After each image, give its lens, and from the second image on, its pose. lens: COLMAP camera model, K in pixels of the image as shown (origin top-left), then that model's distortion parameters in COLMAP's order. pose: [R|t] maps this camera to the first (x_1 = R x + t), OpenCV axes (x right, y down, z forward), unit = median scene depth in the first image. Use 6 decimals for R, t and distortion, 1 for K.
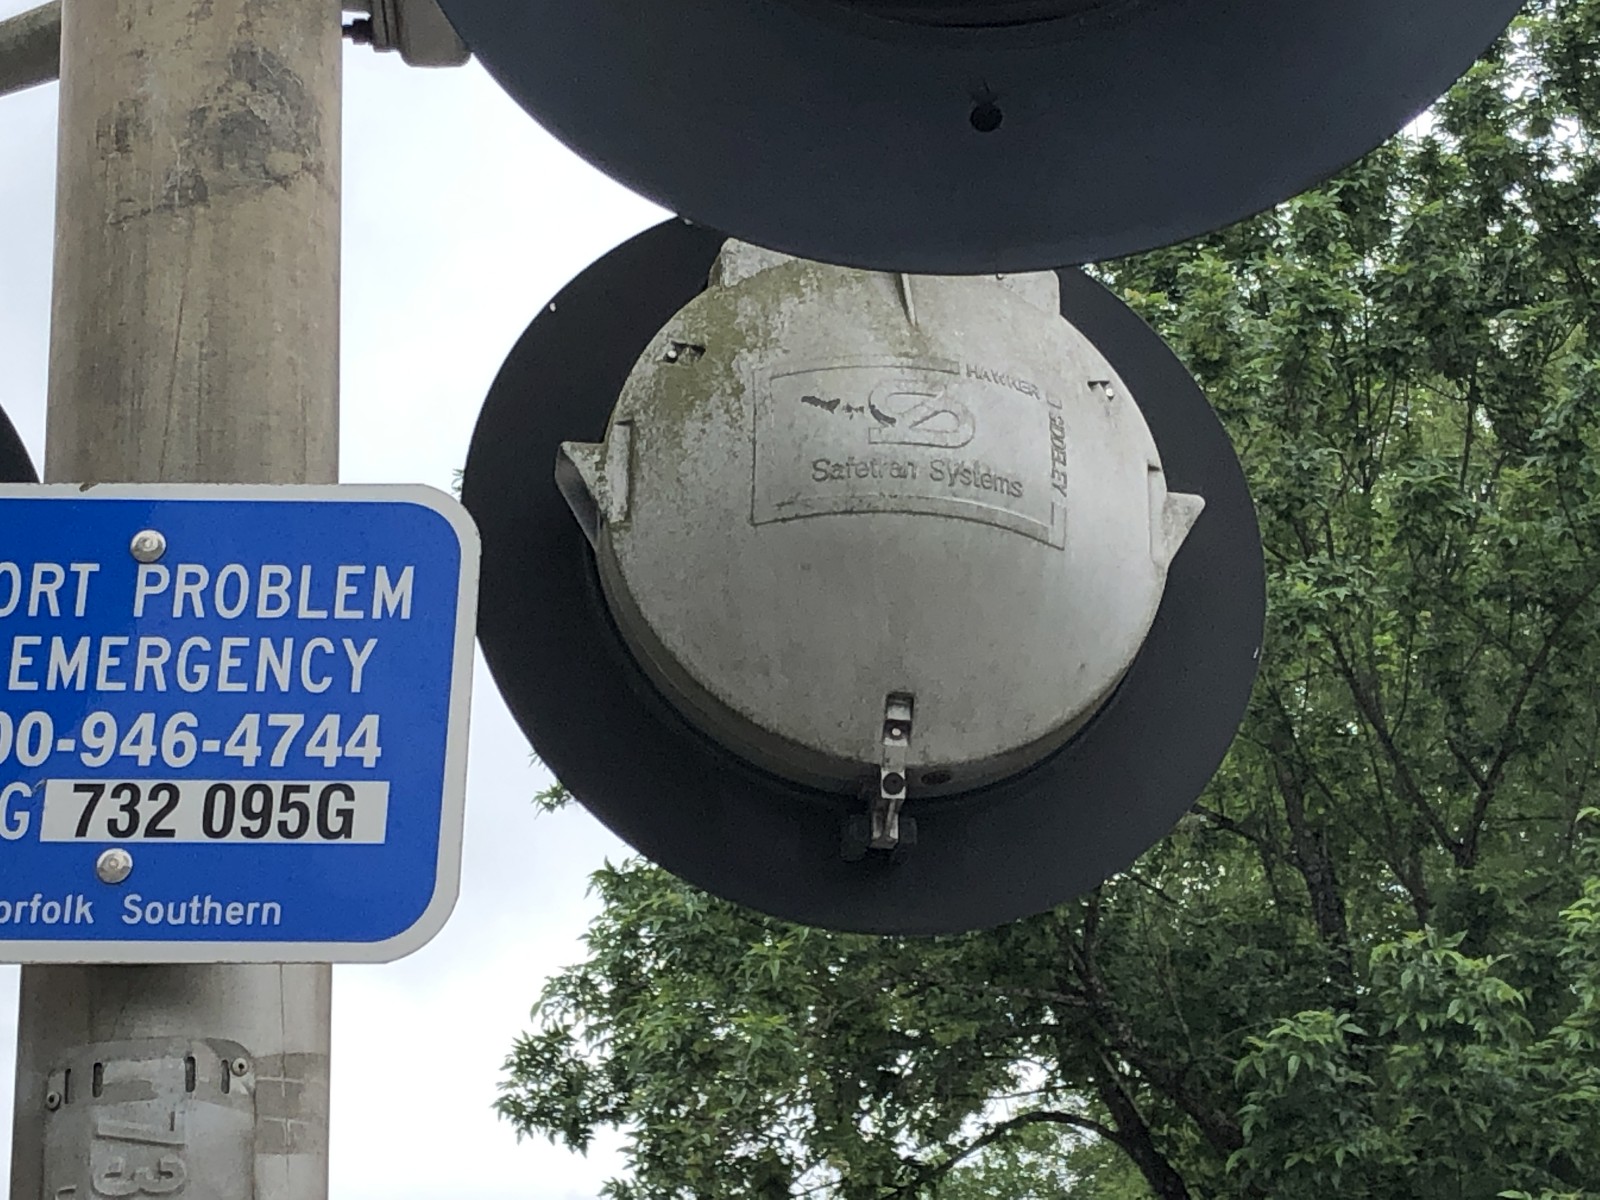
lens RADIAL K [[3993.7, 0, 793.6], [0, 3993.7, 541.9], [0, 0, 1]] dist [0.235995, -0.517127]
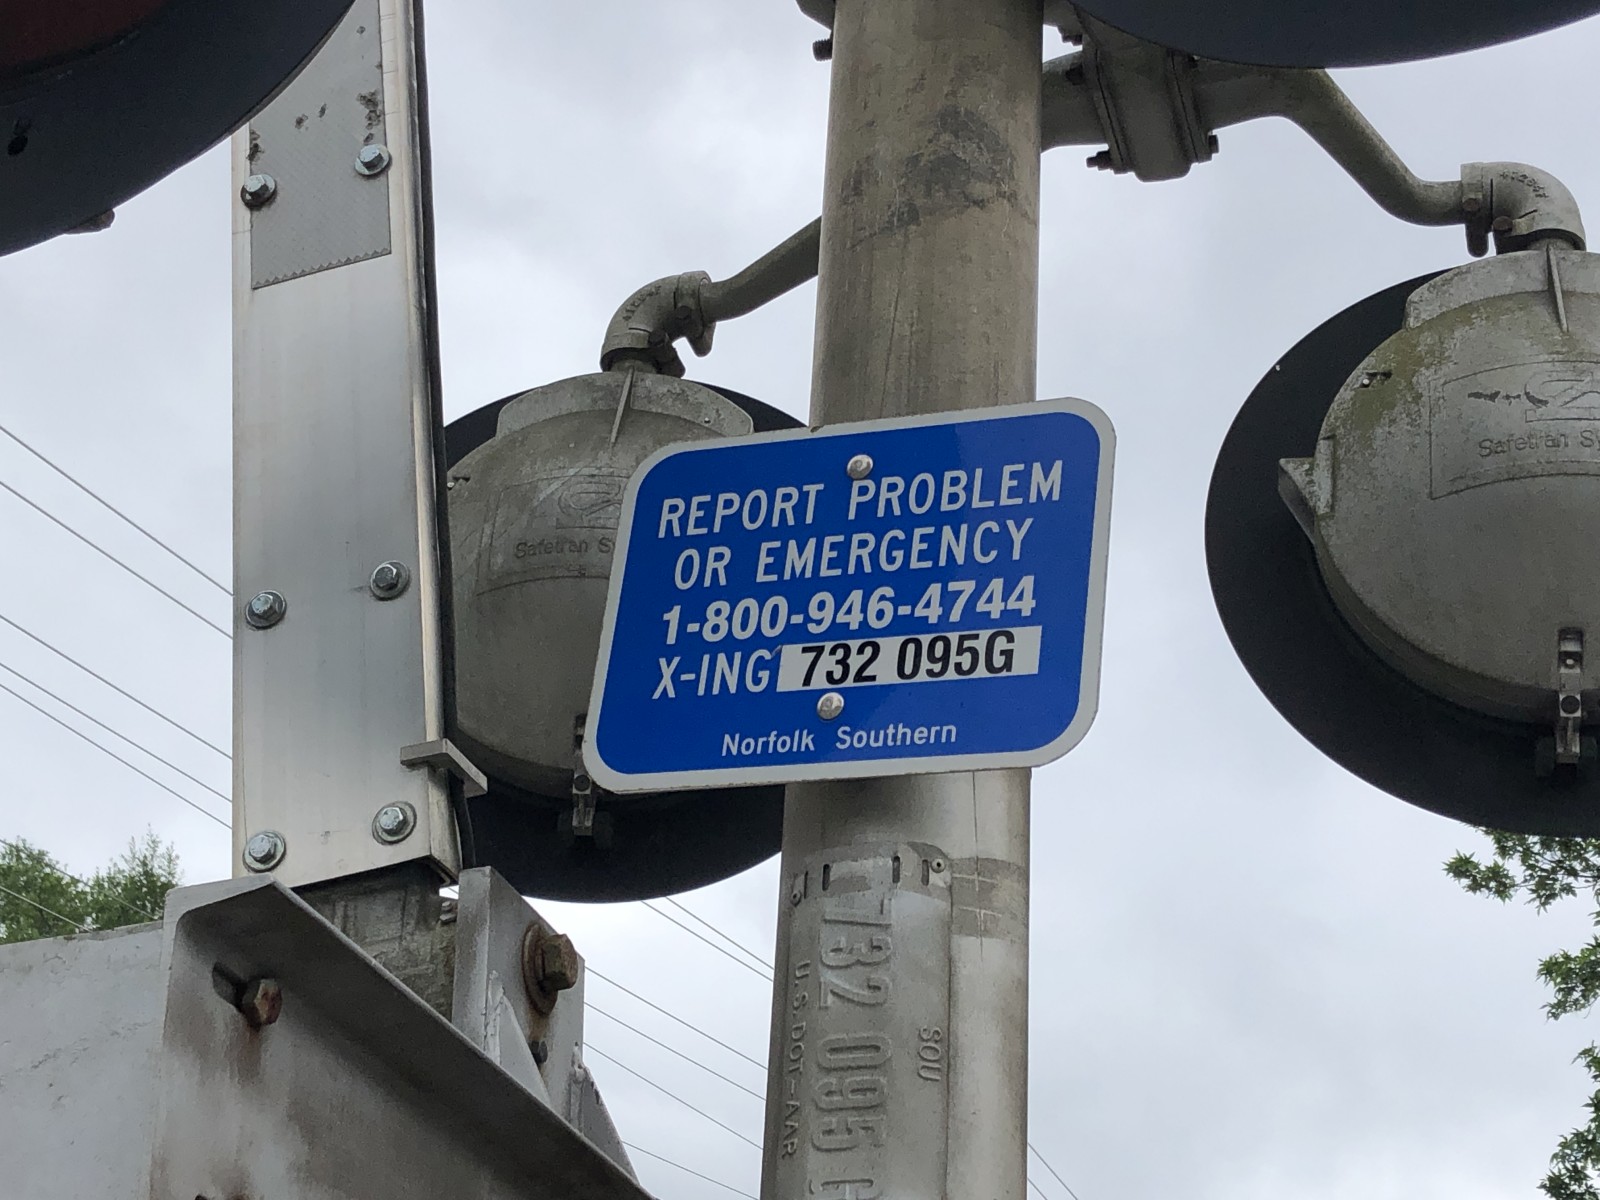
lens RADIAL K [[2654.1, 0, 803.0], [0, 2654.1, 588.2], [0, 0, 1]] dist [0.407375, -2.378913]
pose [[0.943280, -0.079359, -0.322375, 0.090322], [0.045740, 0.992816, -0.110565, 0.132216], [0.328834, 0.089548, 0.940133, 0.212594]]
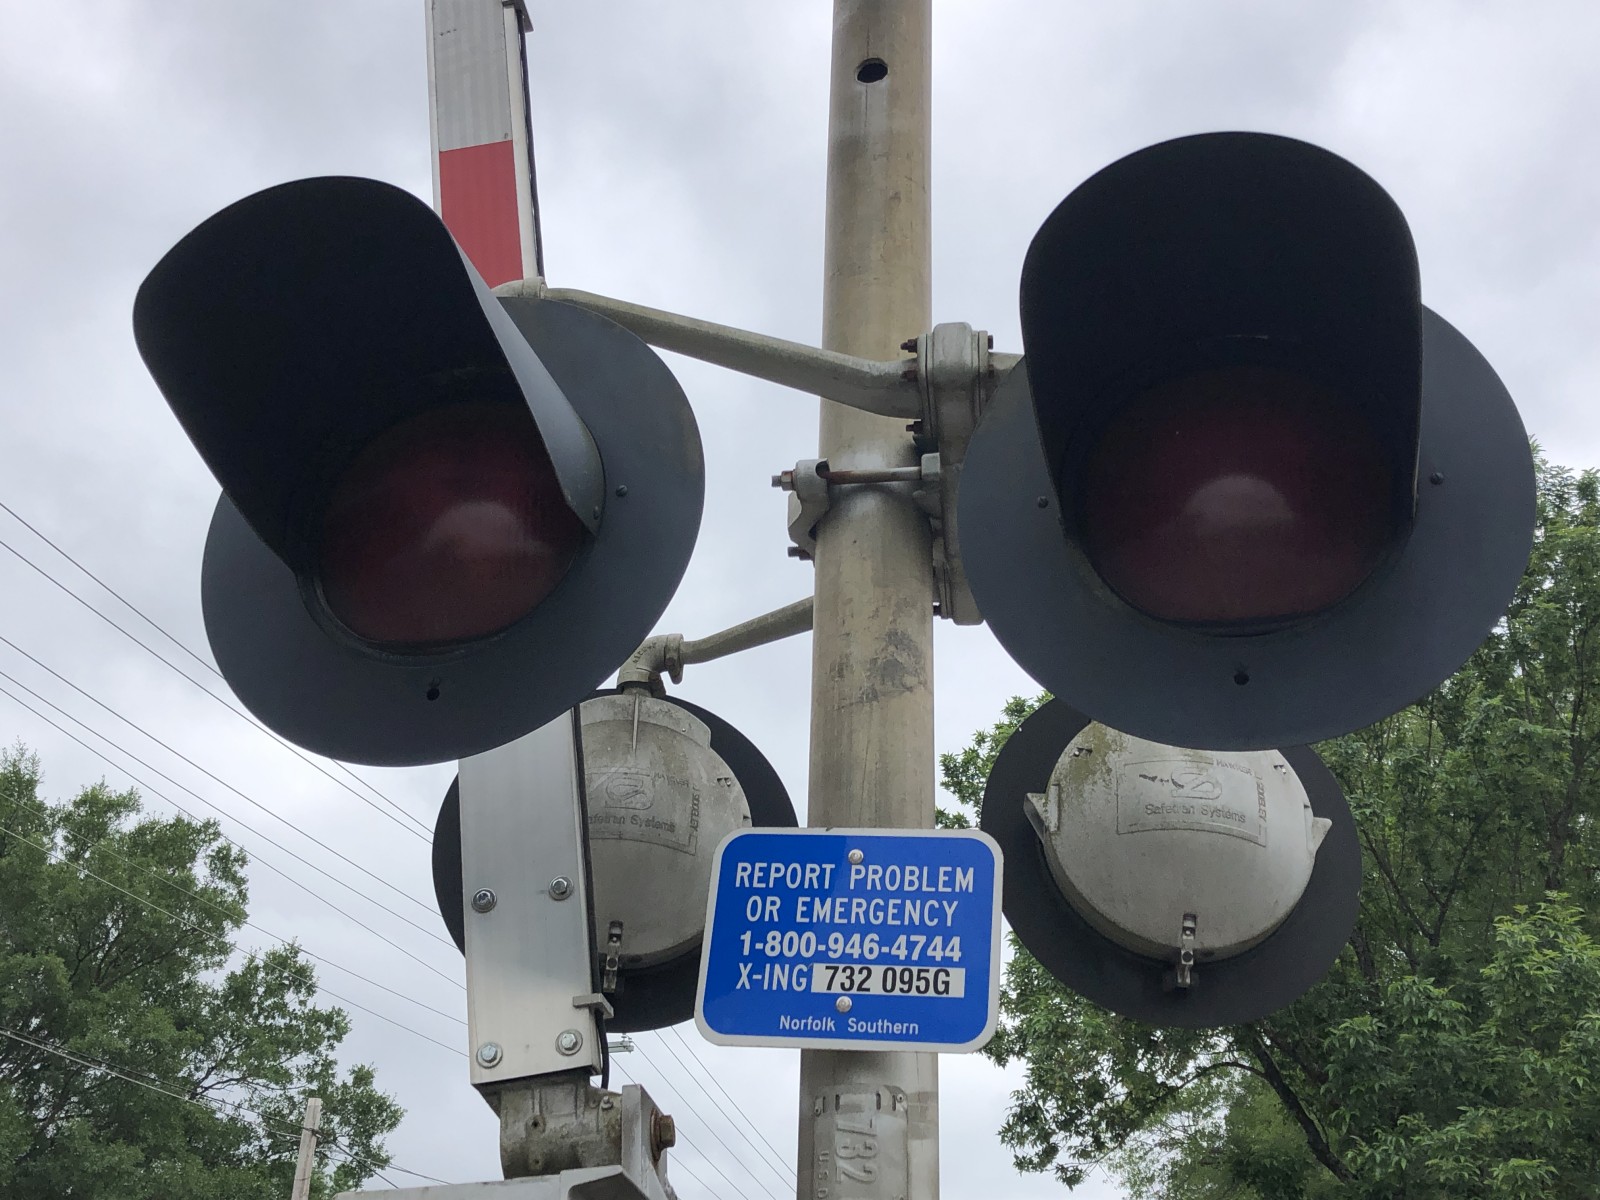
lens RADIAL K [[1829.2, 0, 800.0], [0, 1829.2, 600.0], [0, 0, 1]] dist [0.218127, -0.669862]
pose [[0.987711, -0.014192, -0.155645, -0.028951], [-0.000650, 0.995487, -0.094897, -0.045247], [0.156290, 0.093832, 0.983244, -0.036075]]
